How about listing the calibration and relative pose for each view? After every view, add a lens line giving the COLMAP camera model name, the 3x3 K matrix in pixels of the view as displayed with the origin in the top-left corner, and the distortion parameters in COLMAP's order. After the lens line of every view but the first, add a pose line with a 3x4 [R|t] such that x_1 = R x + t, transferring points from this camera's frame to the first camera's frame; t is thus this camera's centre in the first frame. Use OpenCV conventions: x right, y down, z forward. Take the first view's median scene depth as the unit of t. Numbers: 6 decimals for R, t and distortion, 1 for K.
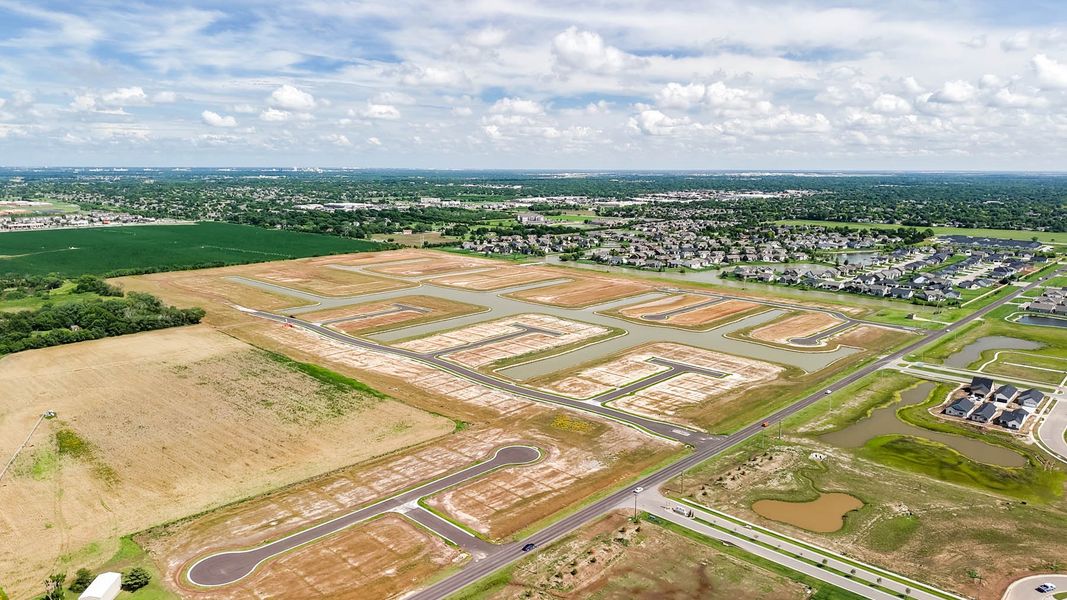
lens RADIAL K [[722.0, 0, 534.5], [0, 722.0, 295.1], [0, 0, 1]] dist [0.067276, -0.080370]
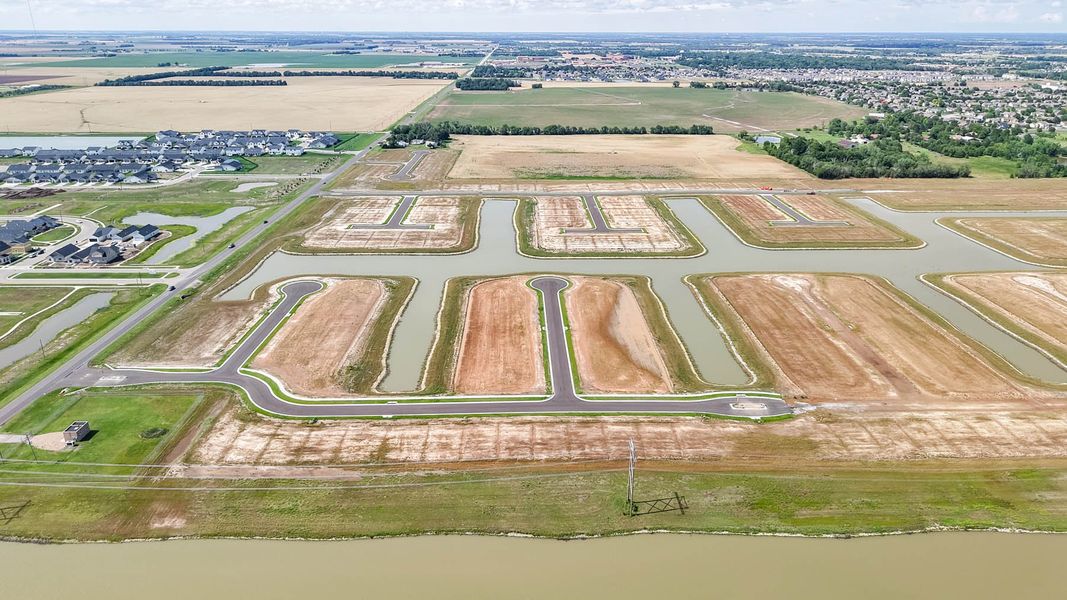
lens RADIAL K [[716.2, 0, 535.2], [0, 716.2, 299.7], [0, 0, 1]] dist [0.038369, -0.038862]
pose [[-0.715601, 0.239371, -0.656214, 0.777903], [-0.131051, 0.876758, 0.462732, -0.319723], [0.686106, 0.417129, -0.596039, 1.836422]]
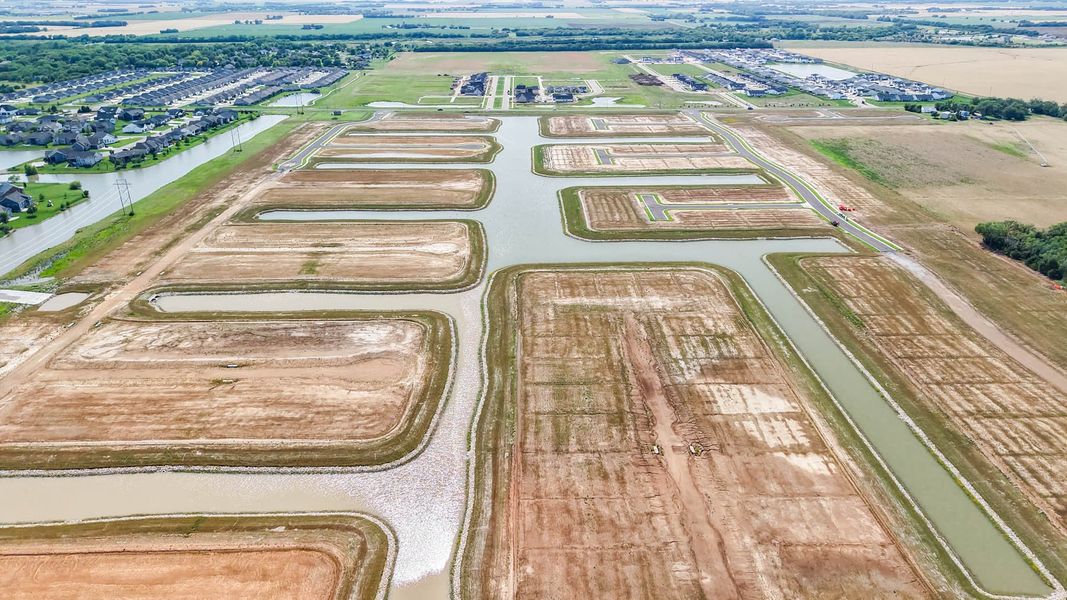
lens RADIAL K [[716.2, 0, 535.2], [0, 716.2, 299.7], [0, 0, 1]] dist [0.038369, -0.038862]
pose [[-0.695517, -0.290604, 0.657119, -0.795312], [0.126171, 0.850950, 0.509867, -0.373149], [-0.707345, 0.437531, -0.555185, 2.118791]]
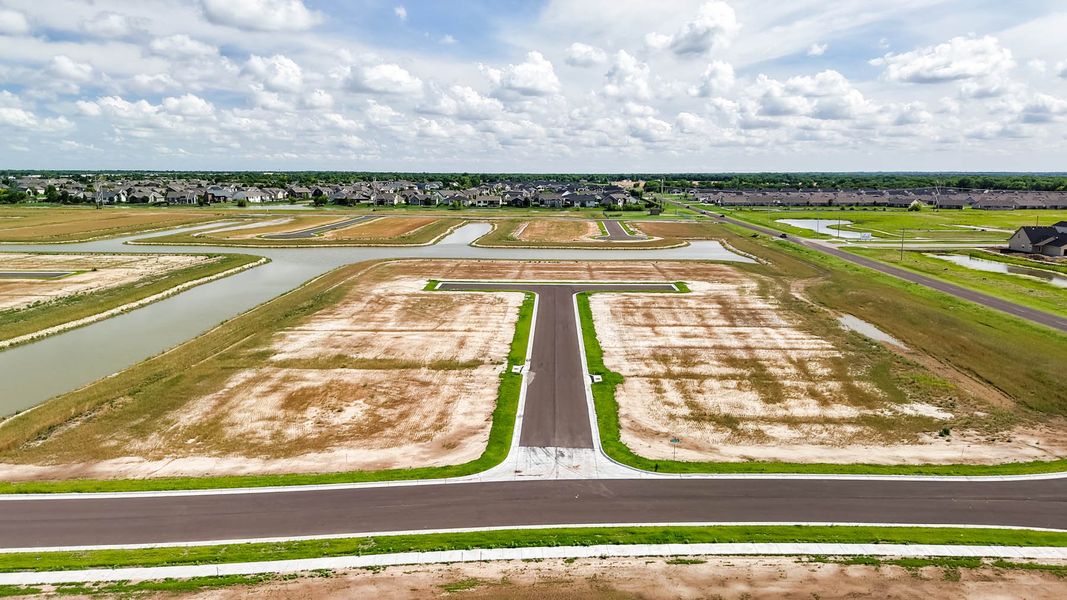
lens RADIAL K [[716.2, 0, 535.2], [0, 716.2, 299.7], [0, 0, 1]] dist [0.038369, -0.038862]
pose [[0.750254, -0.119065, 0.650340, -0.018787], [0.119646, 0.991860, 0.043563, 0.091331], [-0.650234, 0.045127, 0.758393, 0.764852]]
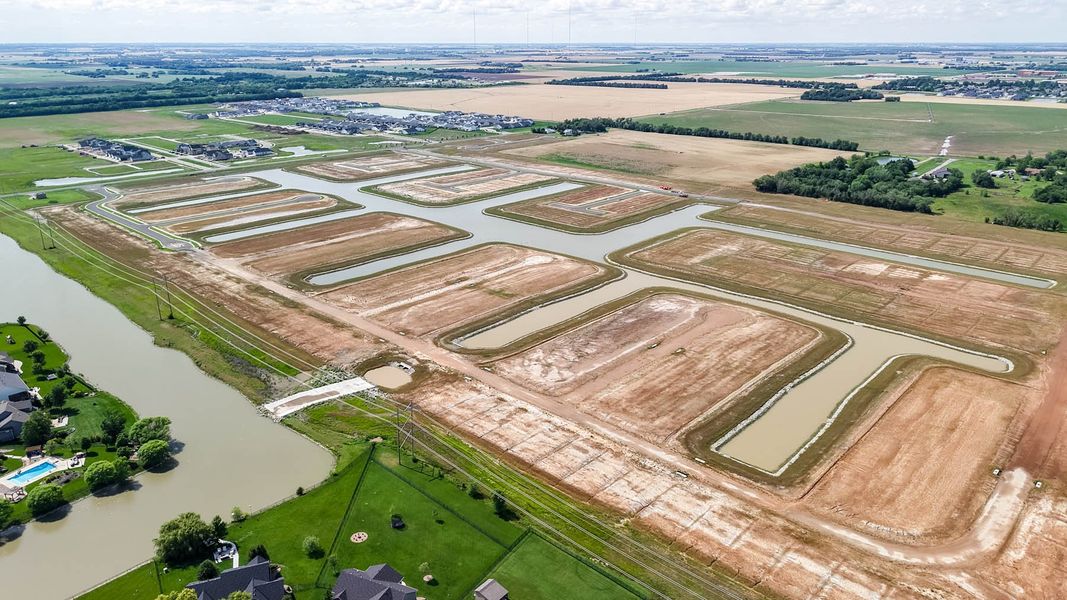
lens RADIAL K [[716.2, 0, 535.2], [0, 716.2, 299.7], [0, 0, 1]] dist [0.038369, -0.038862]
pose [[-0.999985, -0.002852, -0.004568, -0.172503], [-0.004759, 0.865014, 0.501724, -0.447957], [0.002521, 0.501739, -0.865015, 2.551556]]
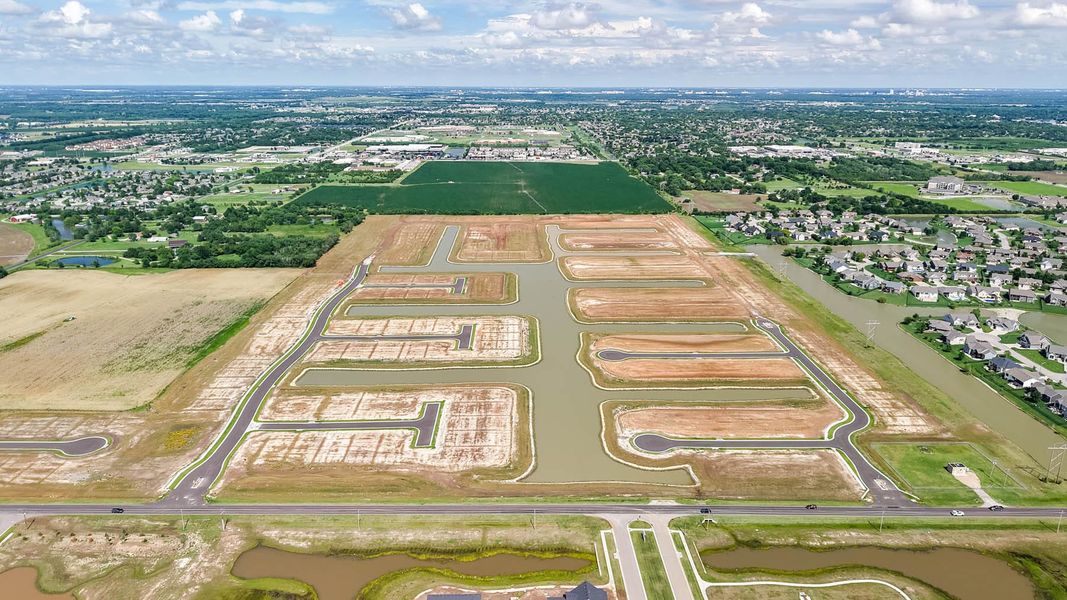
lens RADIAL K [[722.0, 0, 534.5], [0, 722.0, 295.1], [0, 0, 1]] dist [0.067276, -0.080370]
pose [[0.702820, 0.201291, -0.682294, 0.877832], [-0.128083, 0.979263, 0.156966, -0.208369], [0.699741, -0.022929, 0.714028, 0.478704]]
